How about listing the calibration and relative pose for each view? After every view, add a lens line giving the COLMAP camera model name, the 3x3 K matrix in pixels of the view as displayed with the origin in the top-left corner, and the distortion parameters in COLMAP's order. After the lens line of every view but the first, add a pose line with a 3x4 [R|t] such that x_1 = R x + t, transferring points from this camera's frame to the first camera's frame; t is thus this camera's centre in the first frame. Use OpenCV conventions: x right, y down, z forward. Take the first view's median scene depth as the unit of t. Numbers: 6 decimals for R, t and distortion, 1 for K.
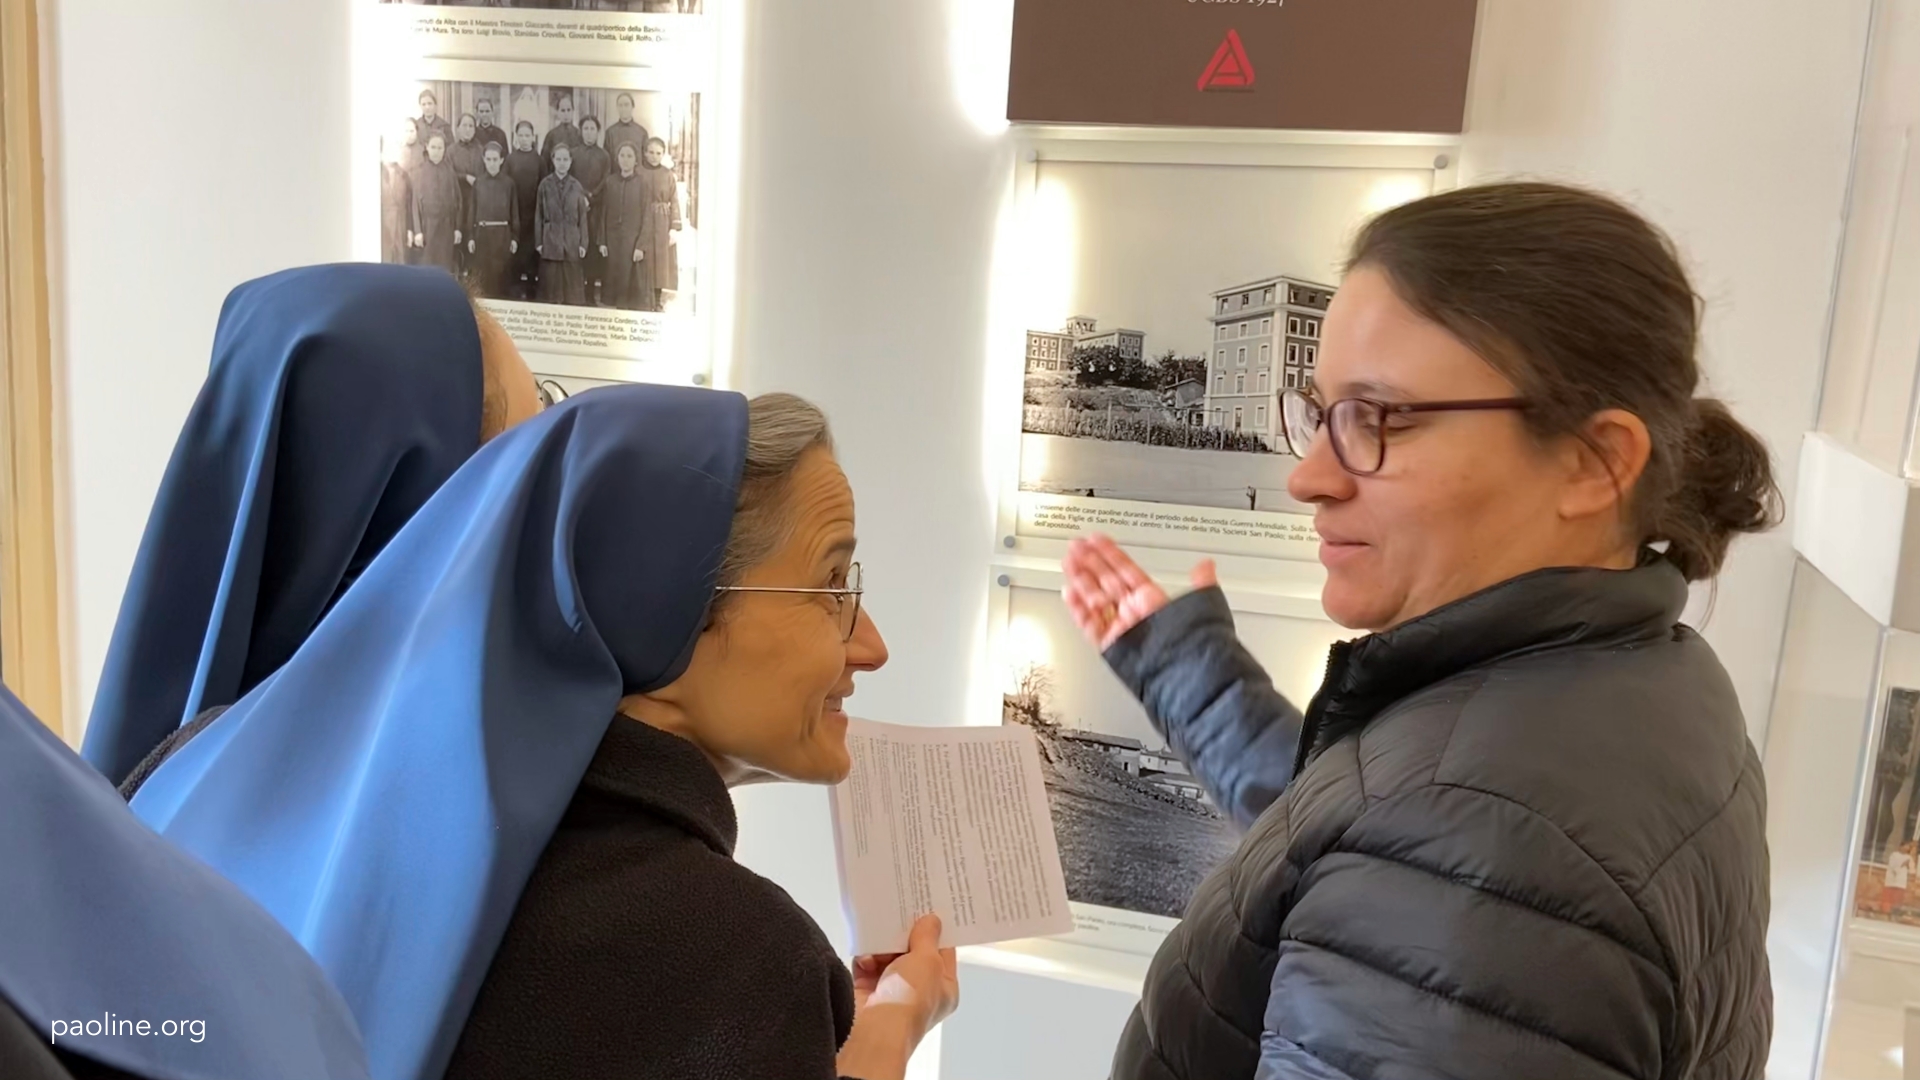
lens RADIAL K [[1410.4, 0, 938.5], [0, 1410.4, 513.5], [0, 0, 1]] dist [0.140219, -0.186808]
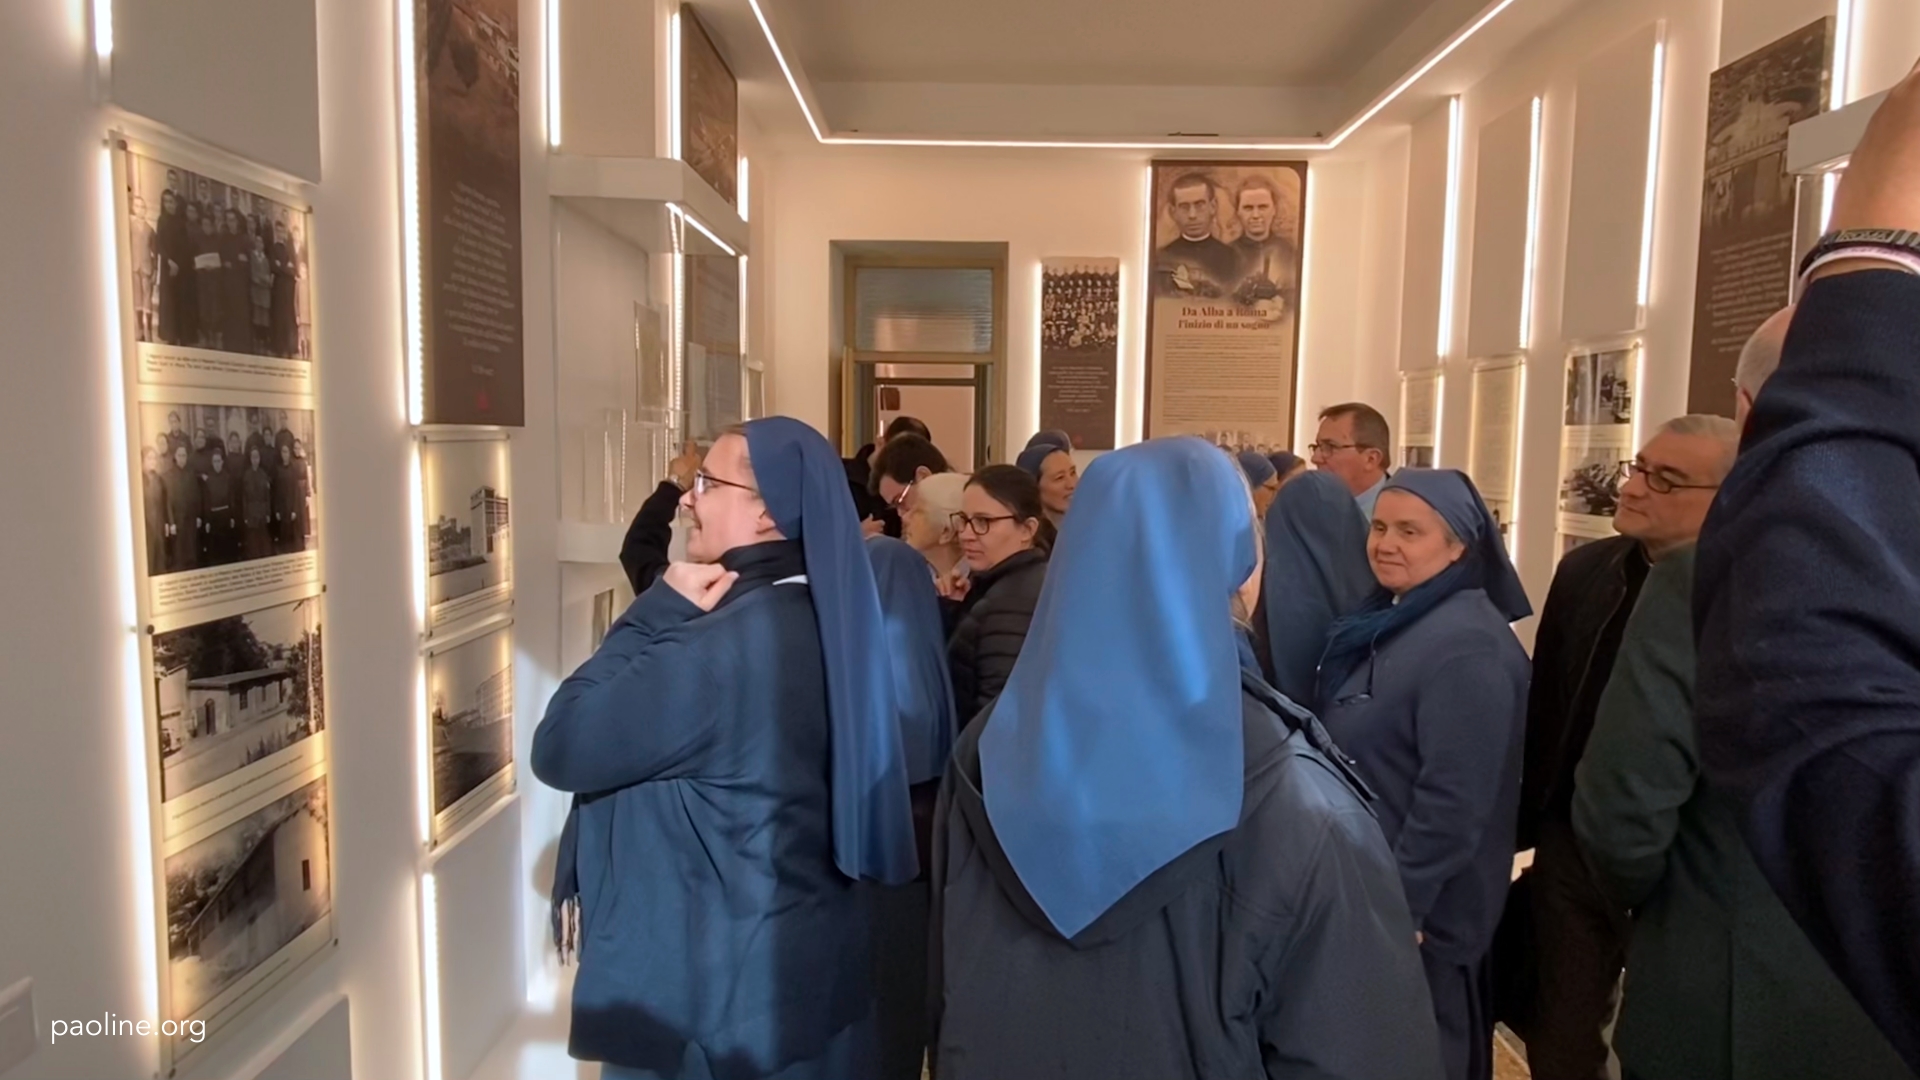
lens RADIAL K [[1056.3, 0, 960.0], [0, 1056.3, 540.0], [0, 0, 1]] dist [0.003486, -0.019779]
pose [[-0.231895, -0.161770, 0.959195, -1.425520], [0.105771, 0.976035, 0.190181, -0.291748], [-0.966973, 0.145557, -0.209227, 0.561451]]
